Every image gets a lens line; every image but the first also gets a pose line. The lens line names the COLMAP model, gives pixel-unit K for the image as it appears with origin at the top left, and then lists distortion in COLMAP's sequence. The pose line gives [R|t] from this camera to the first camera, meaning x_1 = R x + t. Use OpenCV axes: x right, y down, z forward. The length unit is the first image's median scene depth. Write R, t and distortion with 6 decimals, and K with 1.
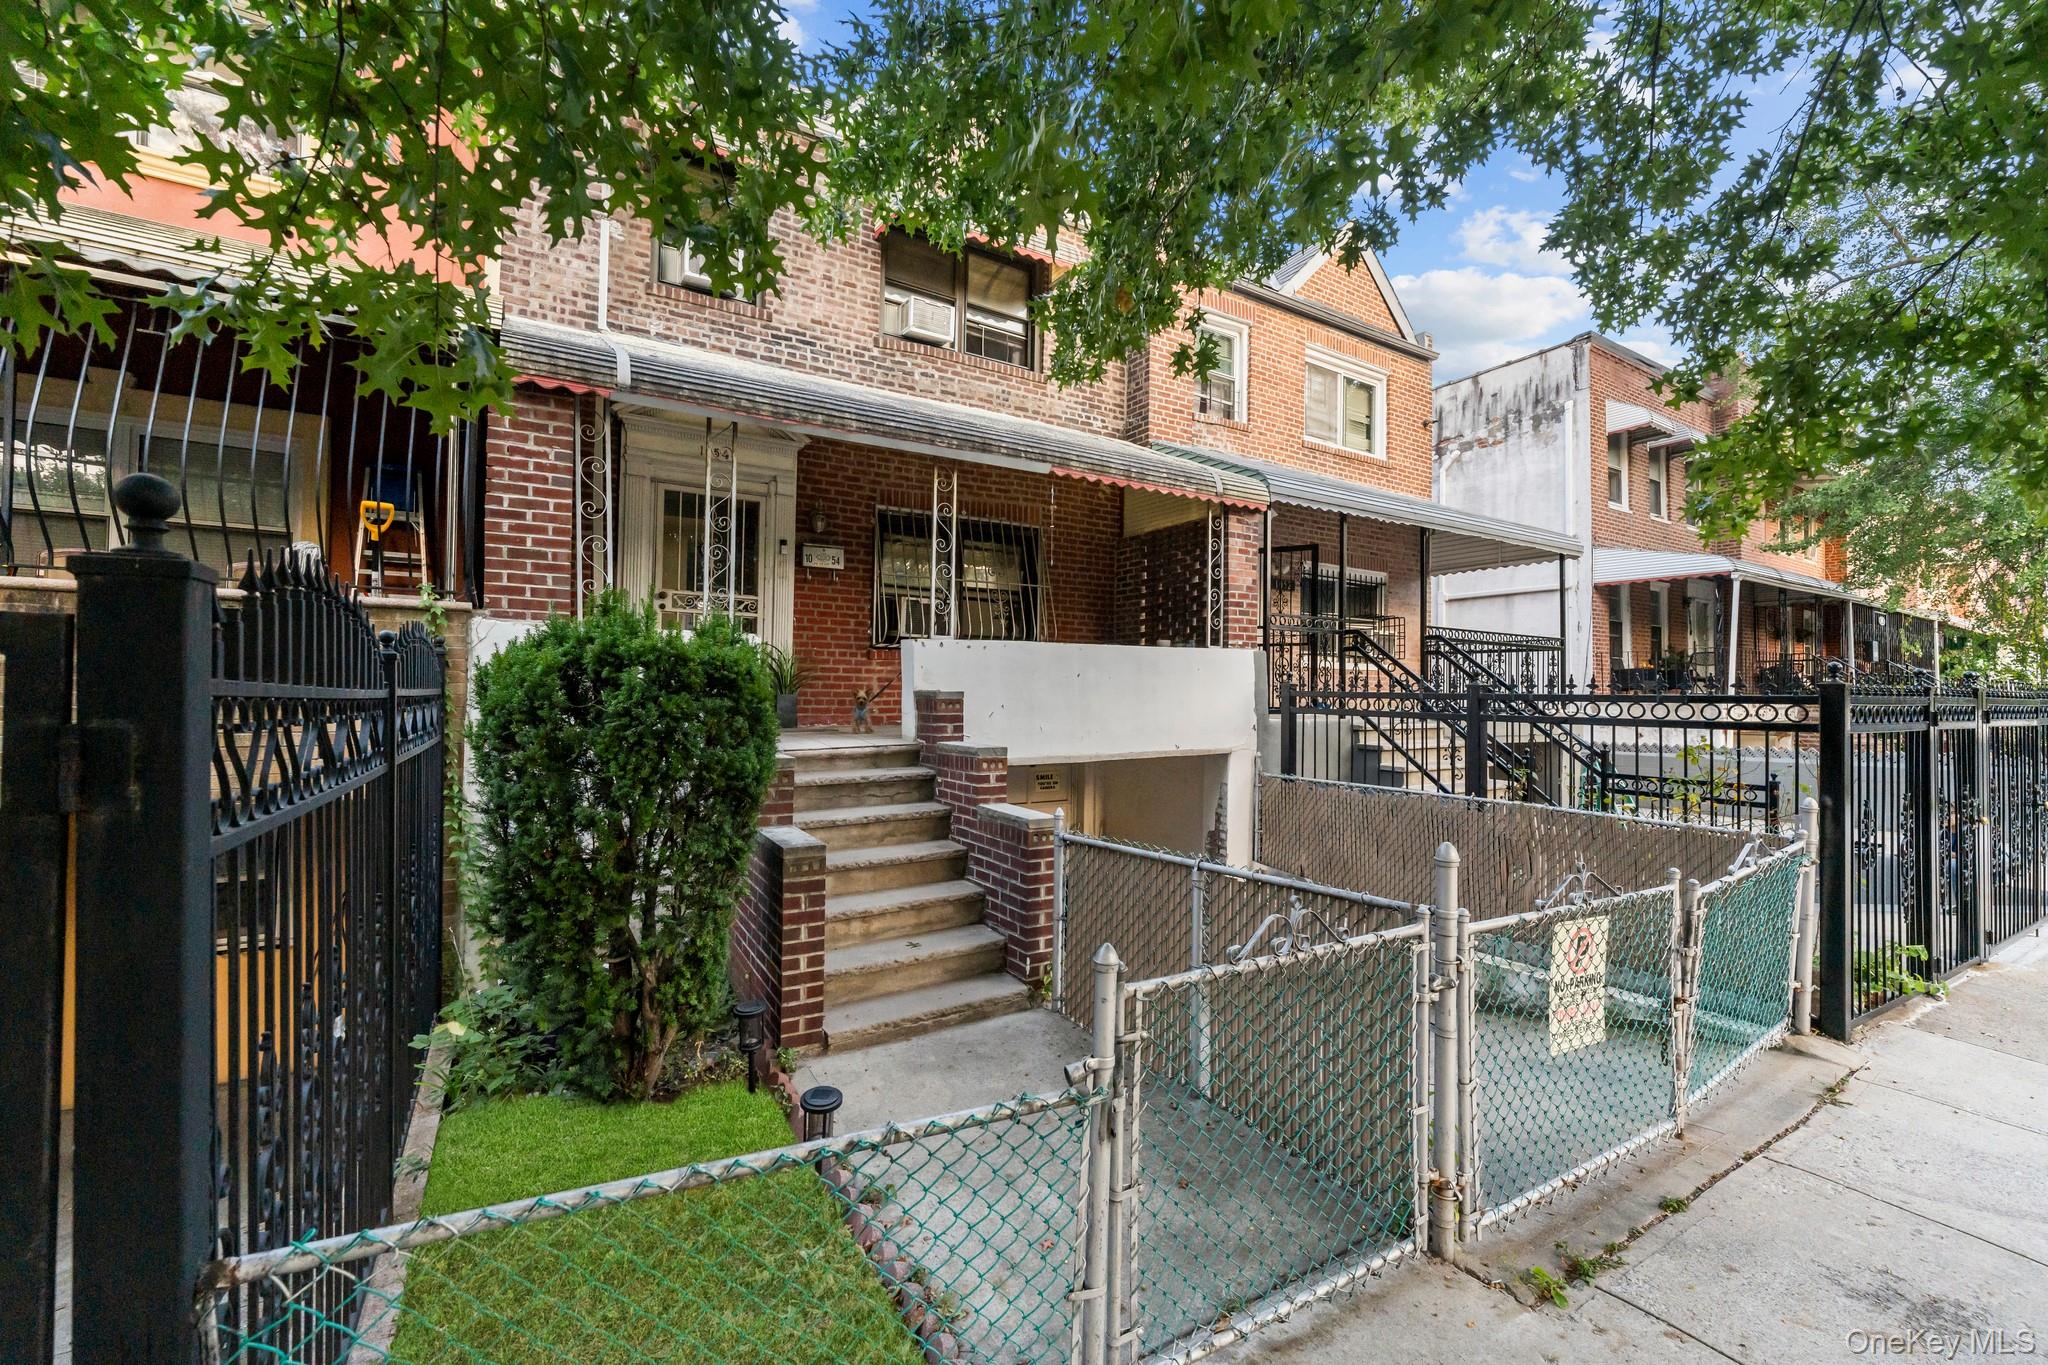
lens RADIAL K [[830.0, 0, 1011.1], [0, 830.0, 685.2], [0, 0, 1]] dist [-0.001425, -0.000387]
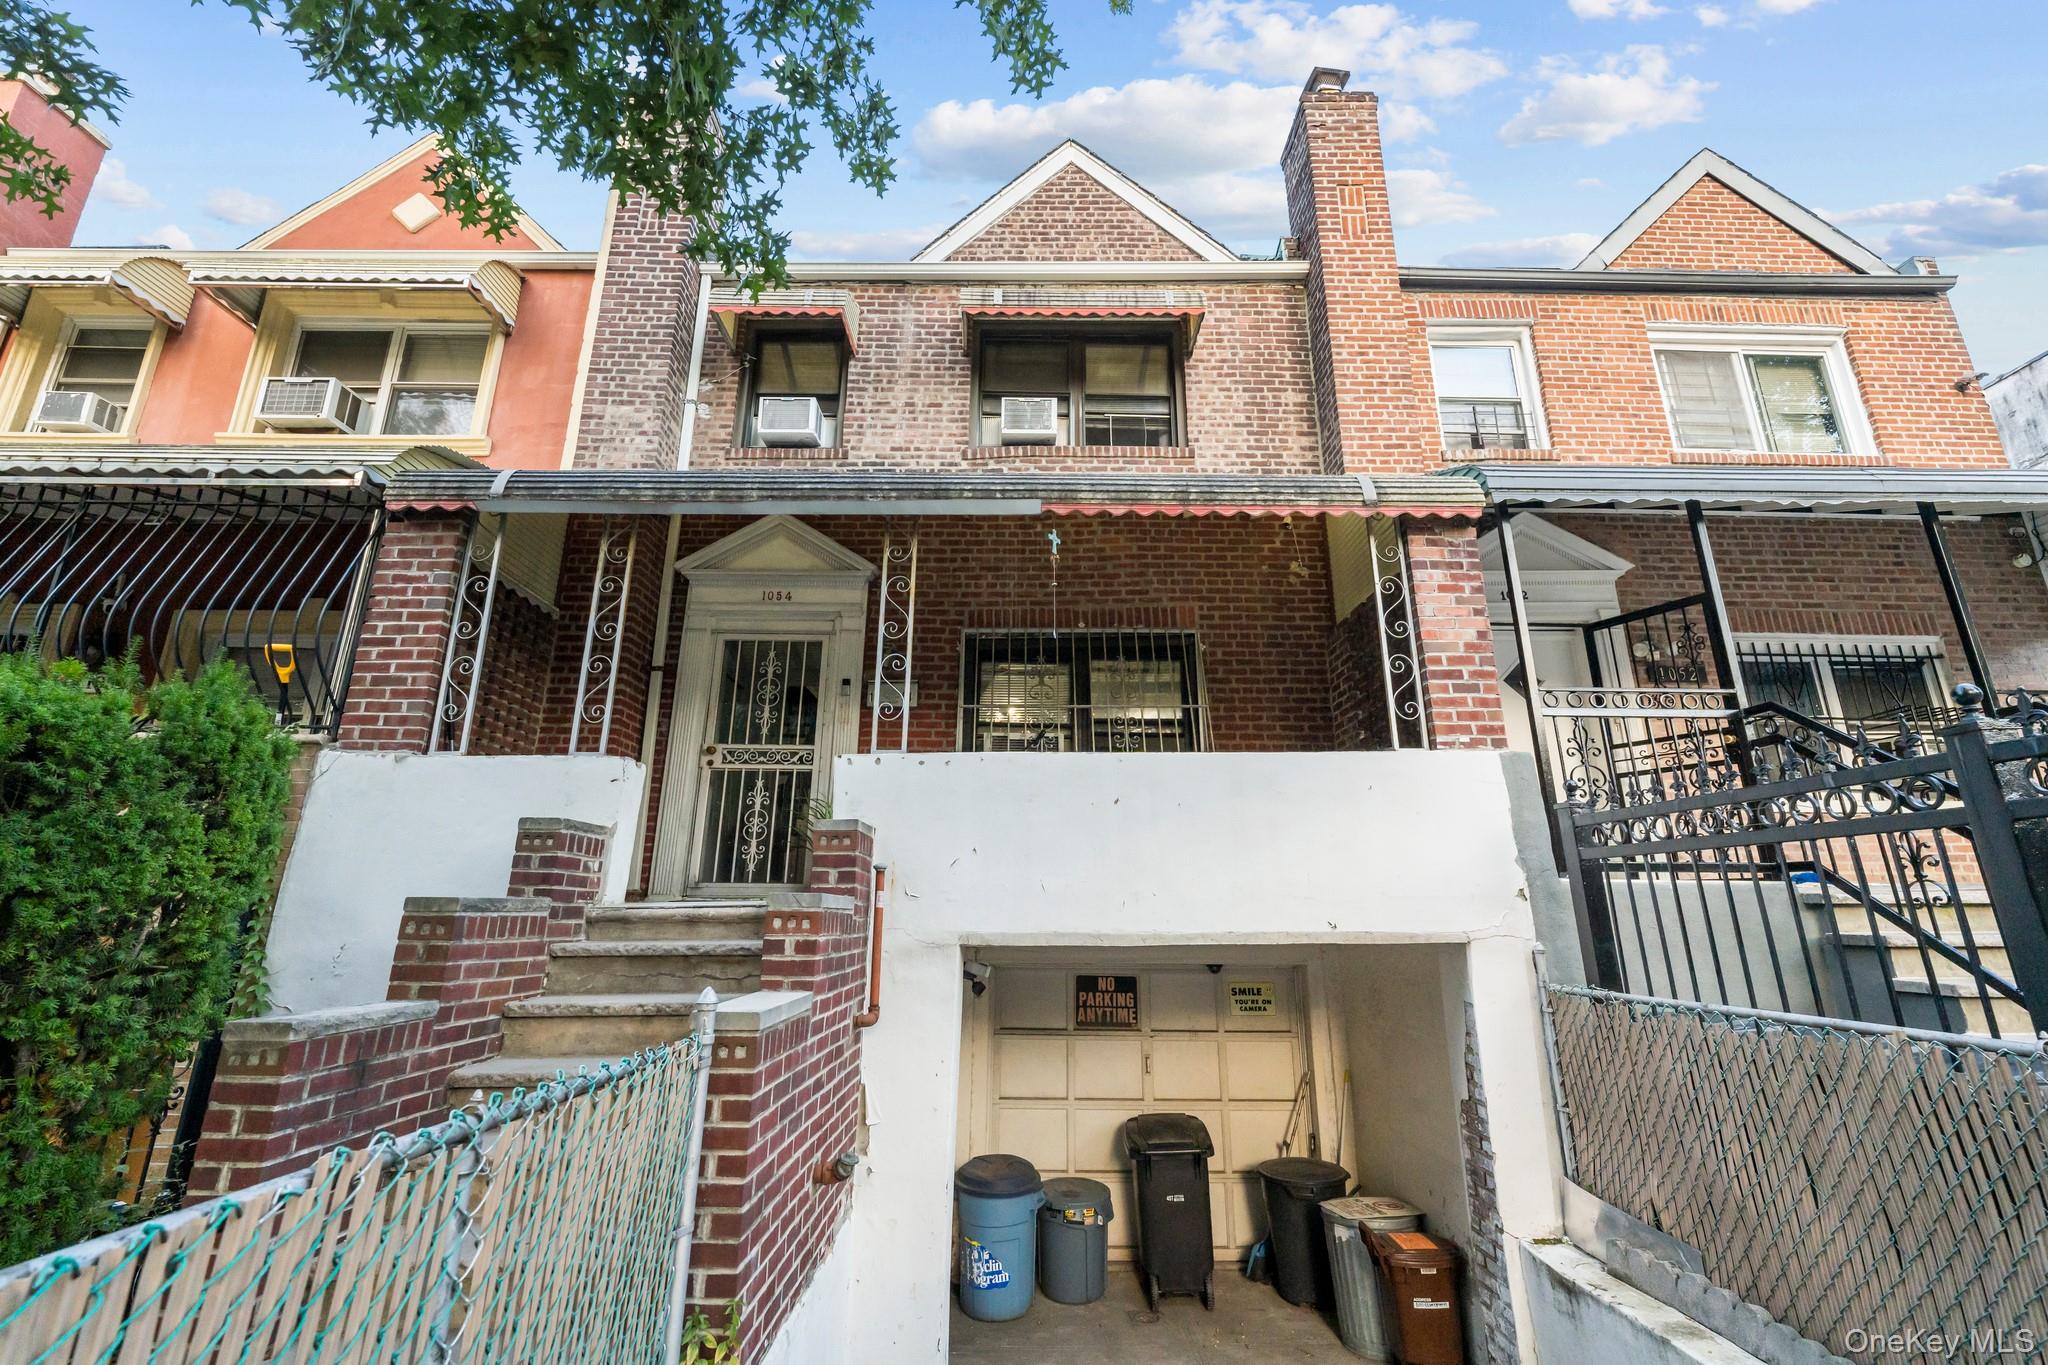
lens RADIAL K [[830.0, 0, 1011.1], [0, 830.0, 685.2], [0, 0, 1]] dist [-0.001425, -0.000387]
pose [[0.860807, -0.141567, -0.488846, 0.294241], [0.007190, 0.963820, -0.266455, 0.062090], [0.508881, 0.225852, 0.830681, 0.368251]]
